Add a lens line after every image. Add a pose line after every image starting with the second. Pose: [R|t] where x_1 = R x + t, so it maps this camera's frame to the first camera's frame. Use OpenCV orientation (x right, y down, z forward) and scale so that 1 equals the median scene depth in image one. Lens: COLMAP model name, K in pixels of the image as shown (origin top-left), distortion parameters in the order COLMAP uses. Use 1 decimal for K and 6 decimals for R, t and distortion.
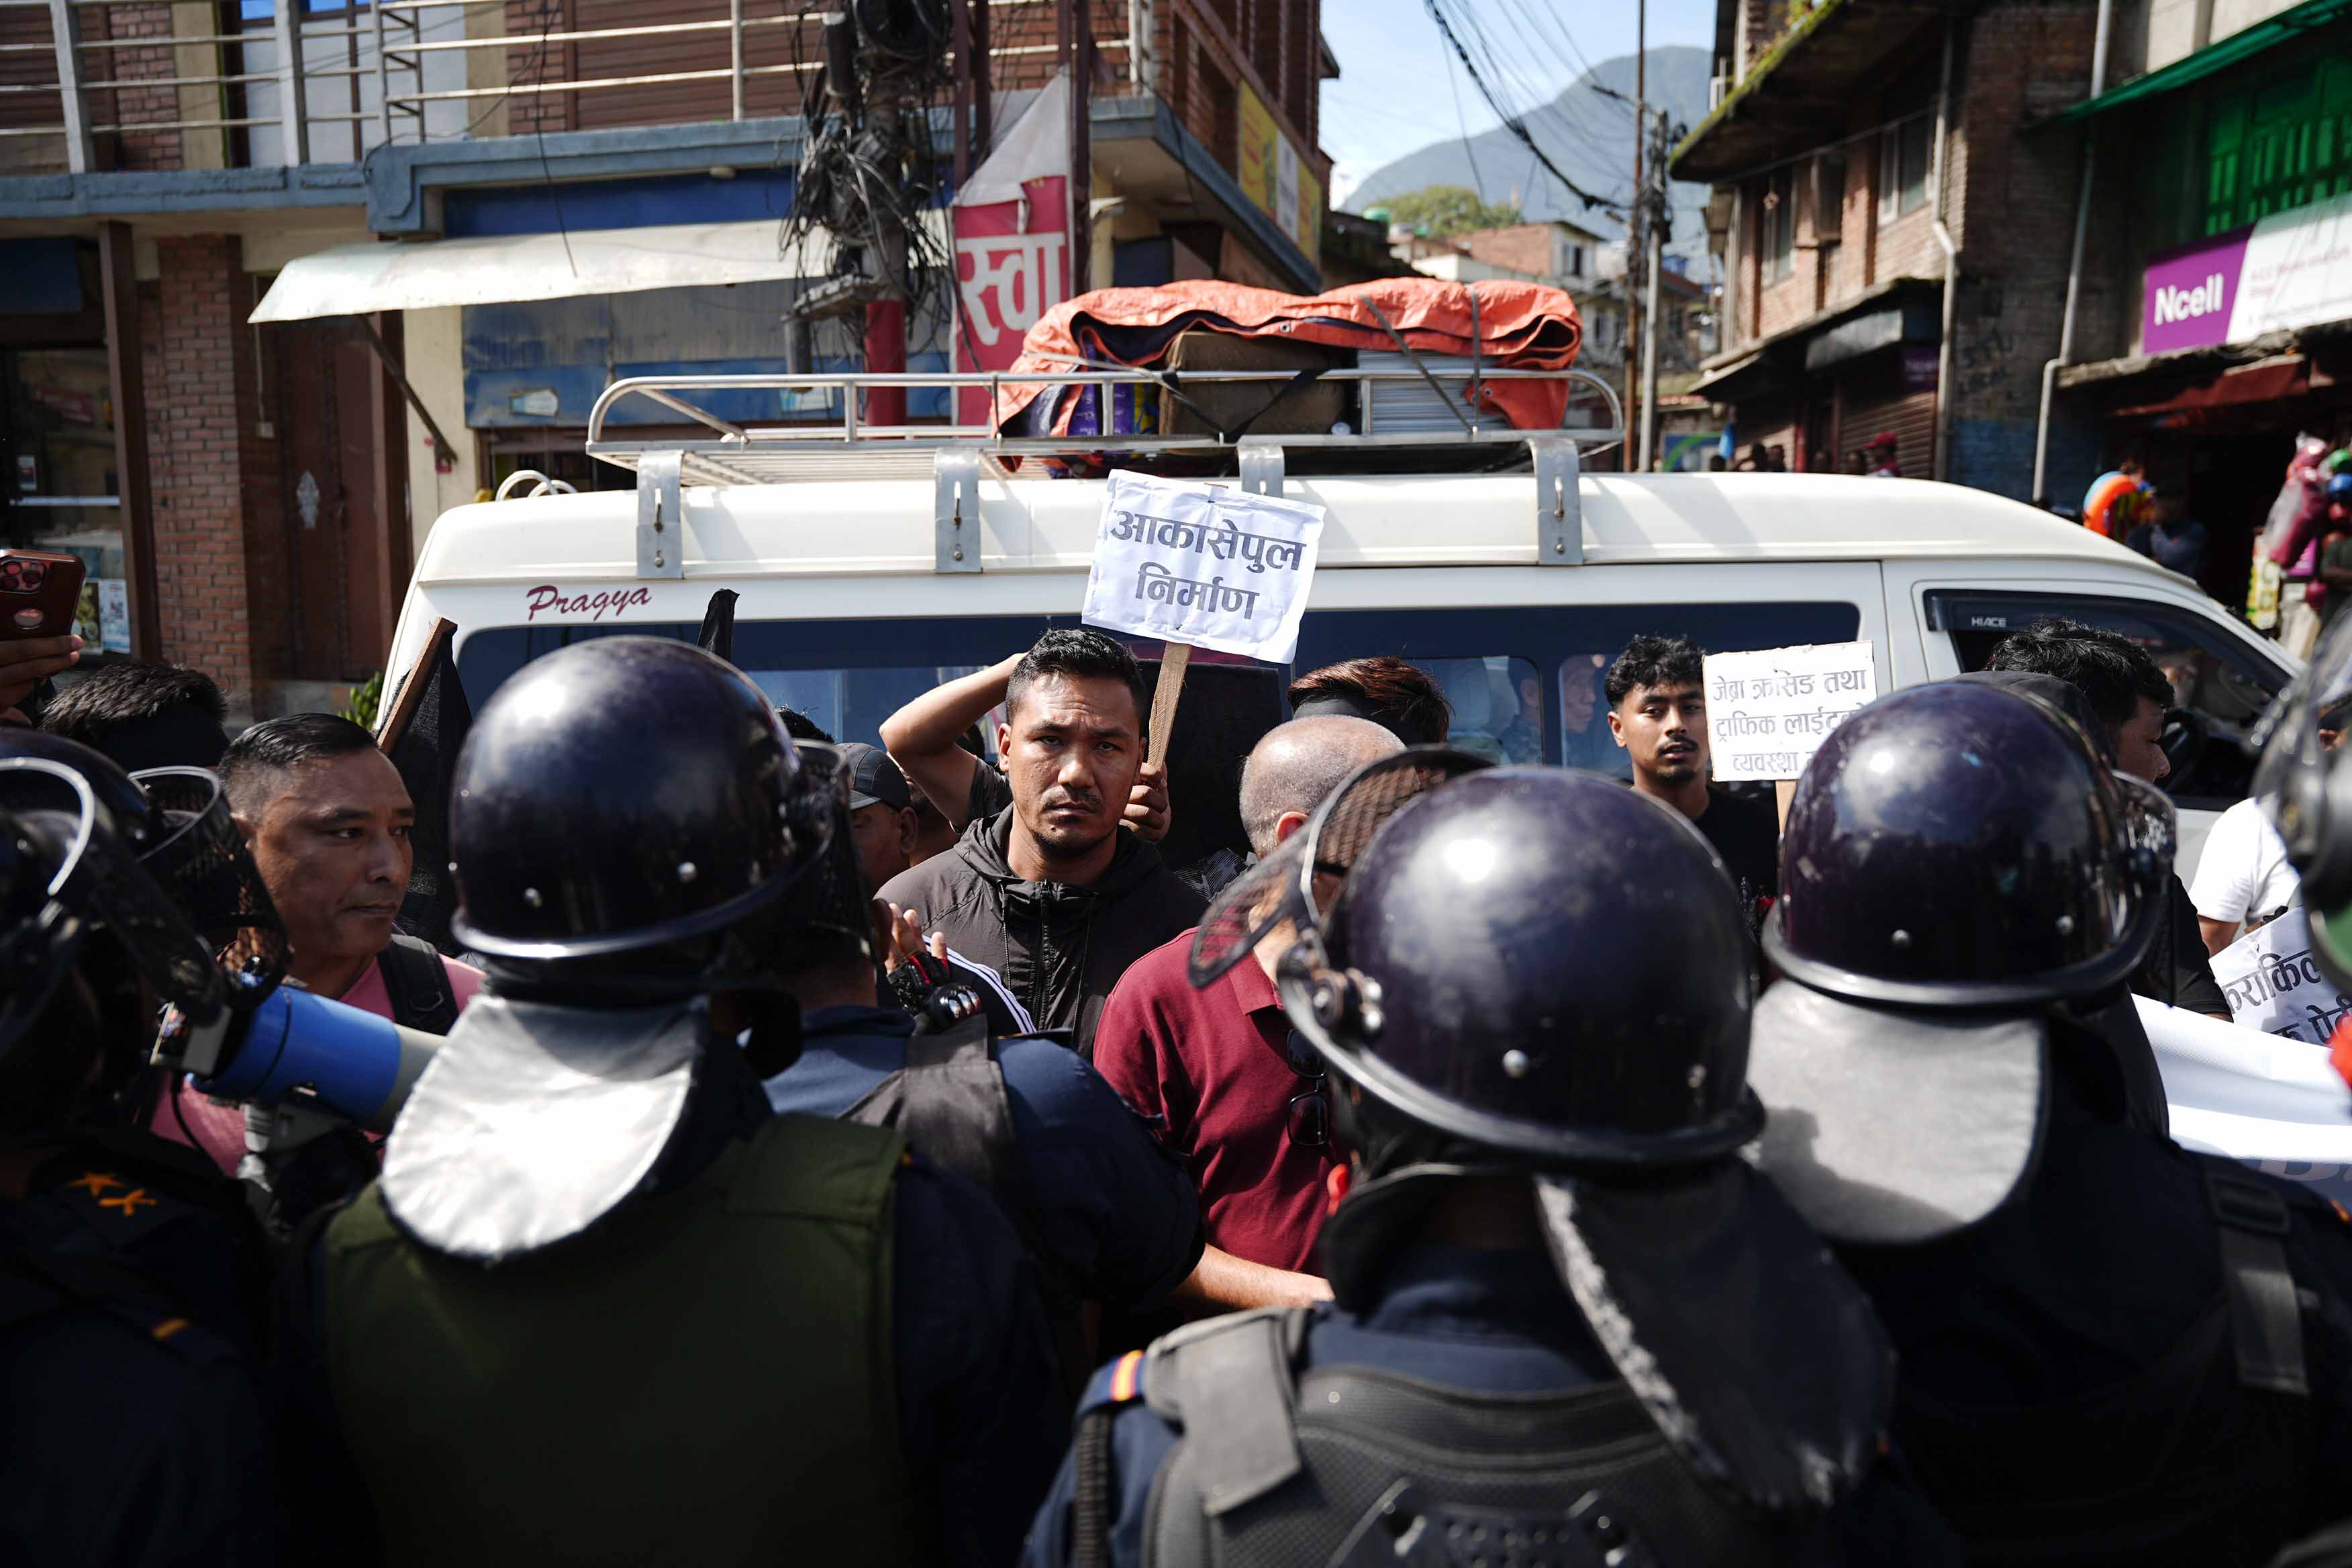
lens RADIAL K [[1844.1, 0, 1176.0], [0, 1844.1, 784.0], [0, 0, 1]] dist [-0.007586, 0.000001]
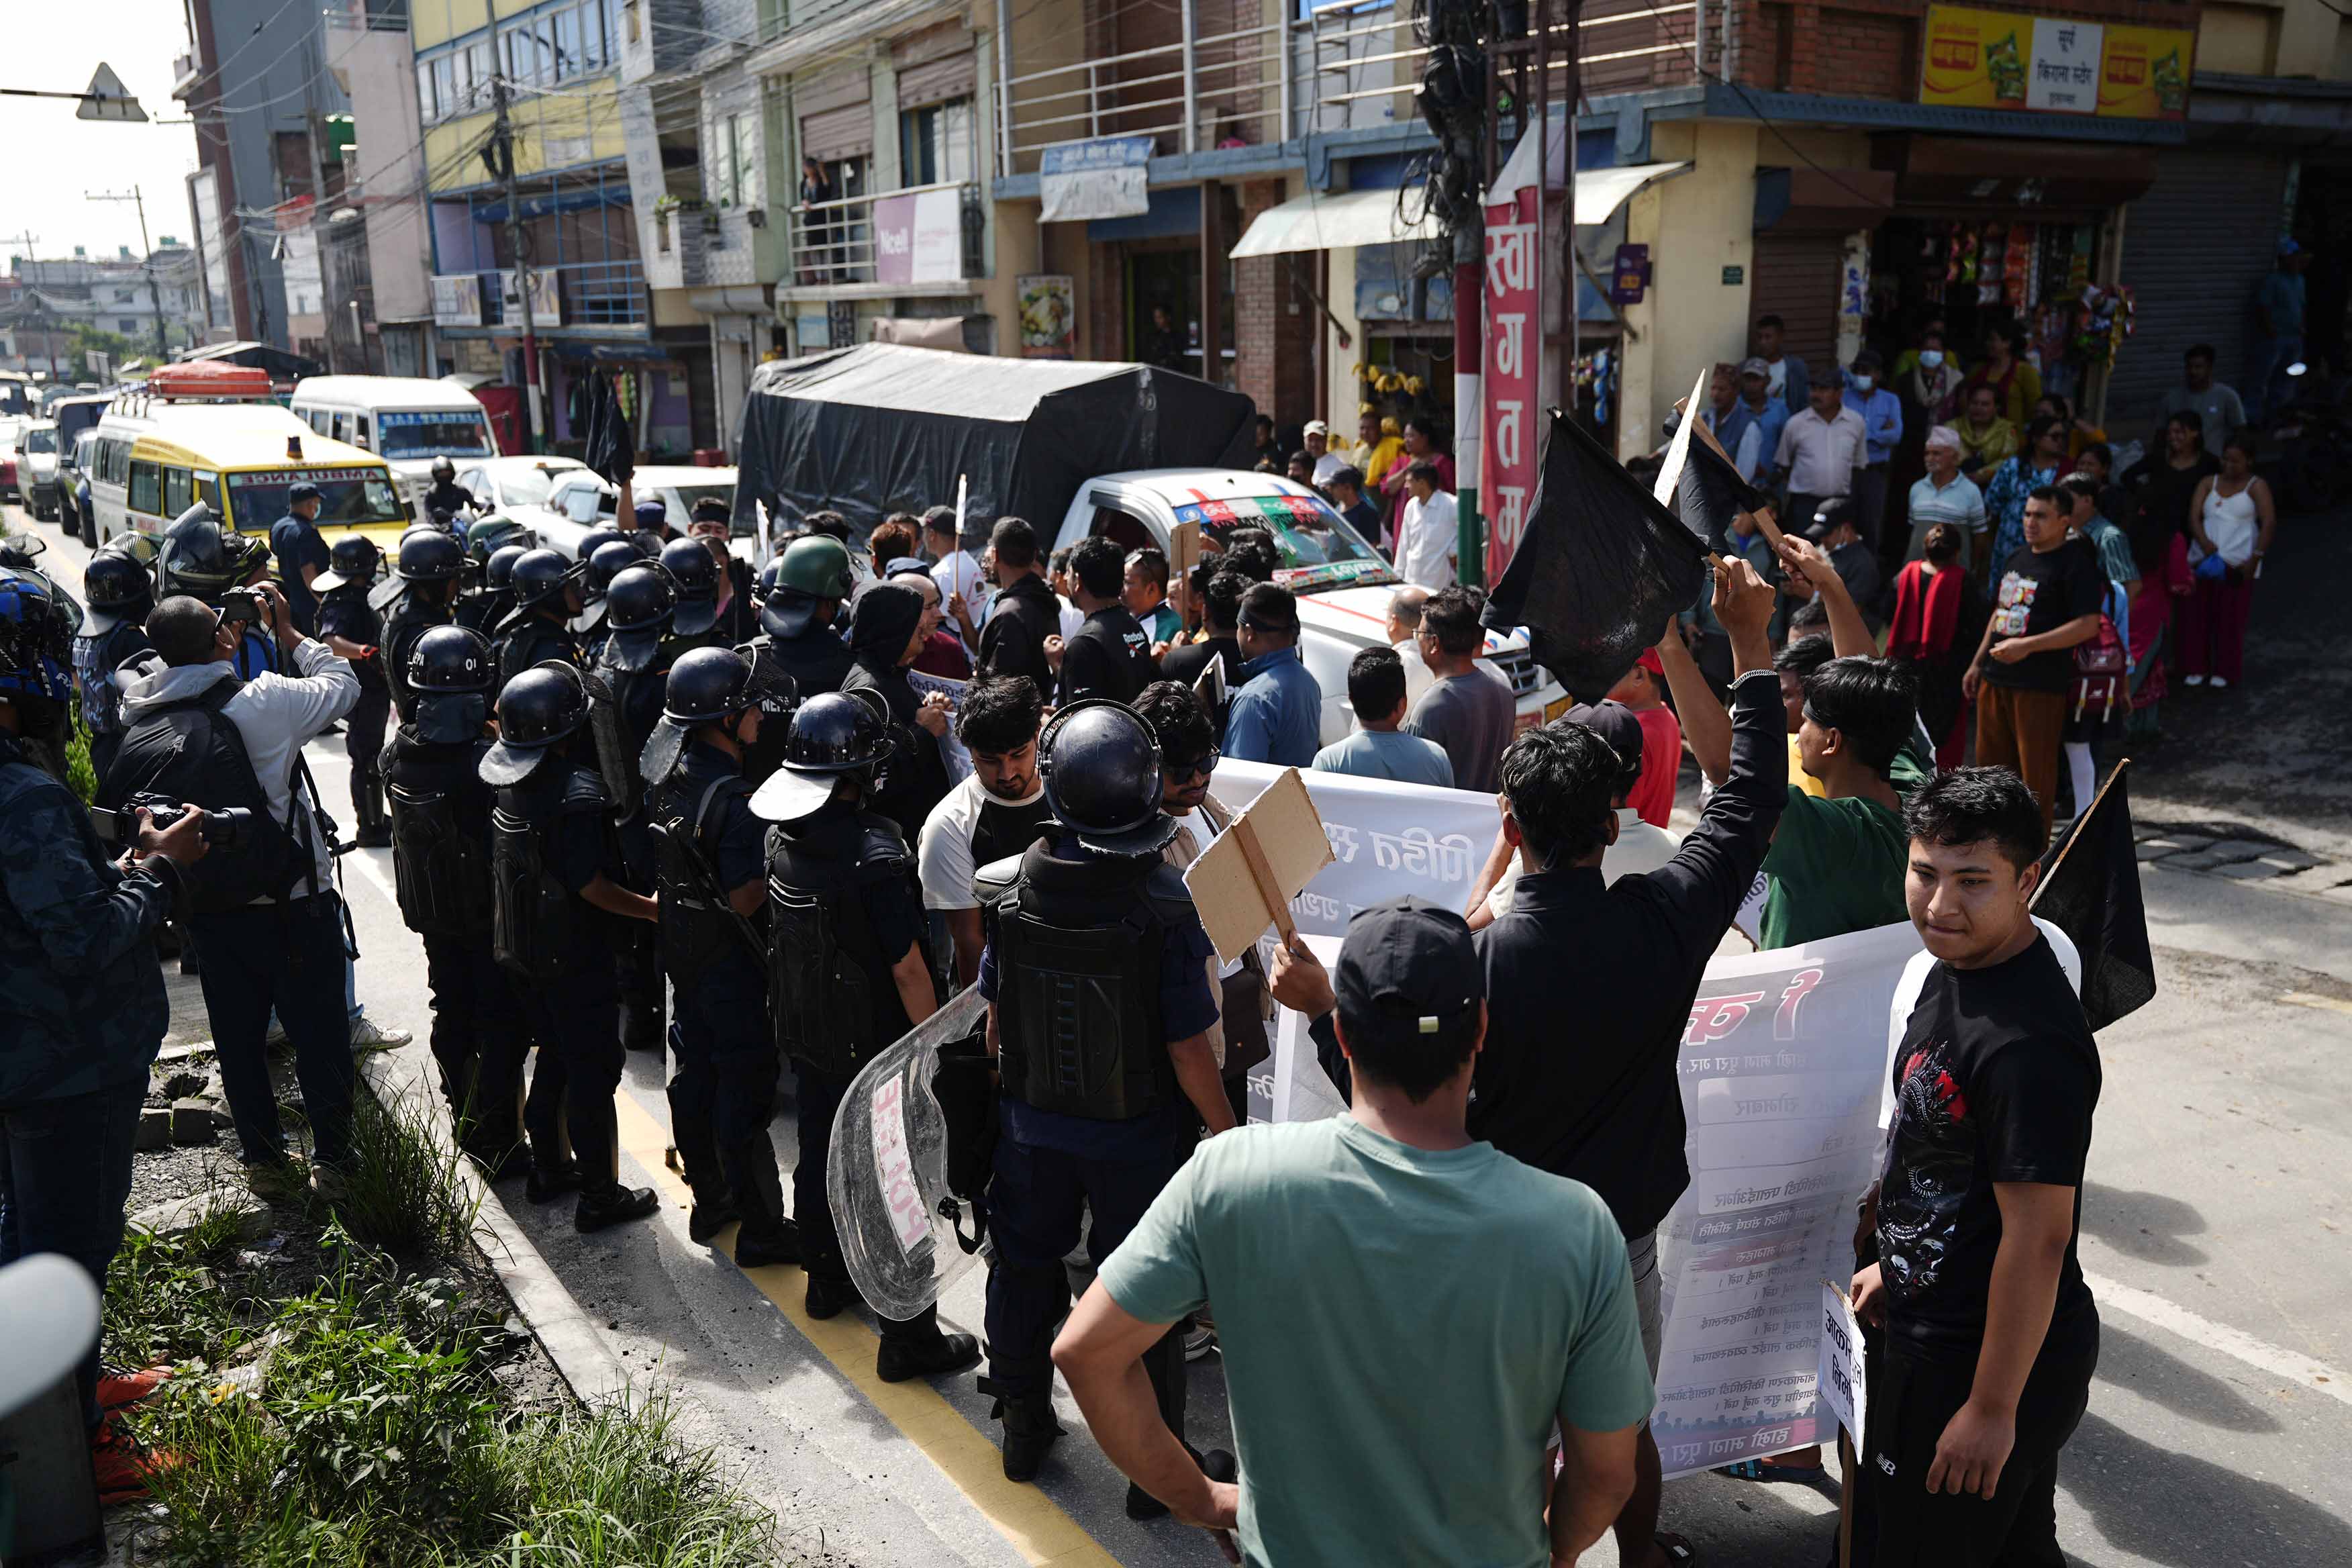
lens RADIAL K [[1844.1, 0, 1176.0], [0, 1844.1, 784.0], [0, 0, 1]] dist [-0.007586, 0.000001]
pose [[0.756801, 0.148659, -0.636516, 0.531904], [-0.067827, 0.986398, 0.149729, -0.036444], [0.650116, -0.070143, 0.756590, -0.263581]]
